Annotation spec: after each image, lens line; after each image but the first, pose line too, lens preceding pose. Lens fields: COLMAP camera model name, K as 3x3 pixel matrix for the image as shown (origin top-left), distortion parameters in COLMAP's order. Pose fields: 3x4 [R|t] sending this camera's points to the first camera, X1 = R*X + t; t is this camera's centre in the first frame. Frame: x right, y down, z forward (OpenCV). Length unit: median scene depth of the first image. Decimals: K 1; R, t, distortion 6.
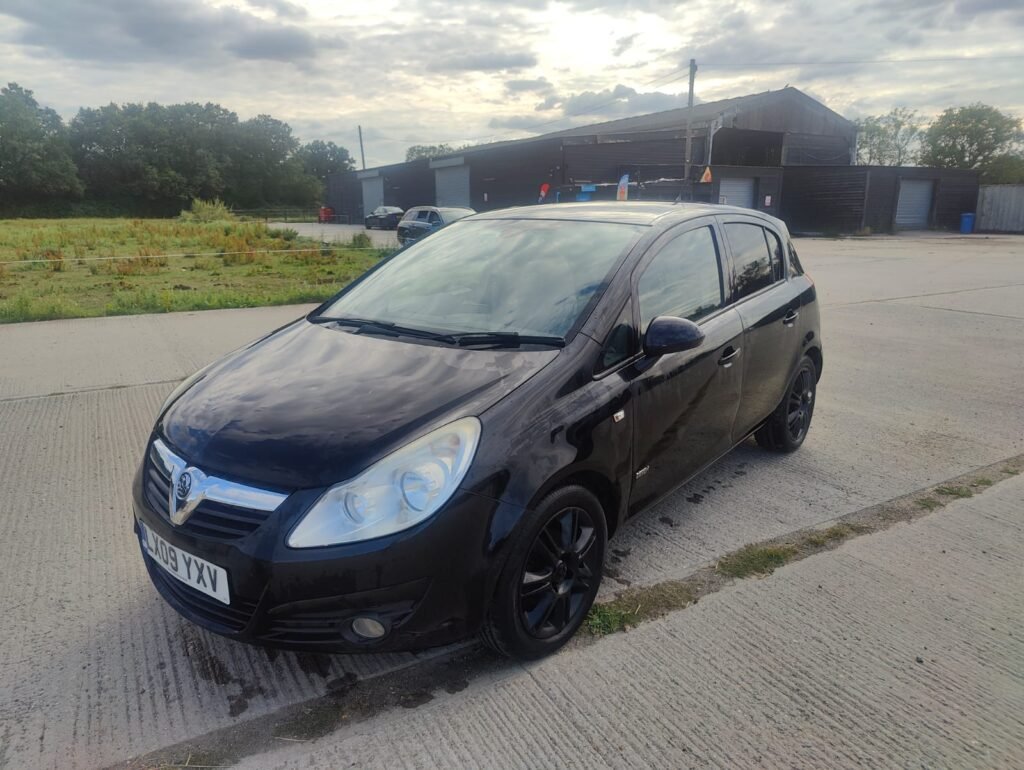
lens RADIAL K [[709.3, 0, 516.8], [0, 709.3, 400.9], [0, 0, 1]] dist [0.046097, -0.046488]
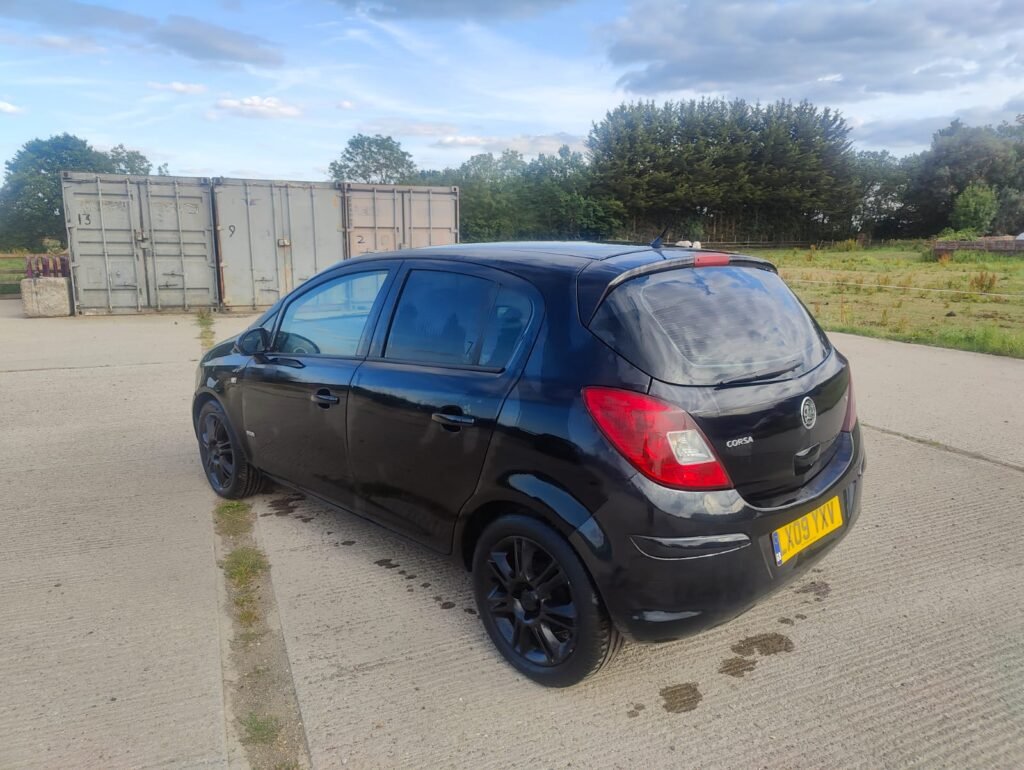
lens RADIAL K [[709.3, 0, 517.2], [0, 709.3, 389.0], [0, 0, 1]] dist [0.046097, -0.046488]
pose [[-0.123383, 0.209312, -0.970034, 1.499429], [-0.265011, 0.935052, 0.235472, -0.465367], [0.956319, 0.286123, -0.059899, 1.609836]]
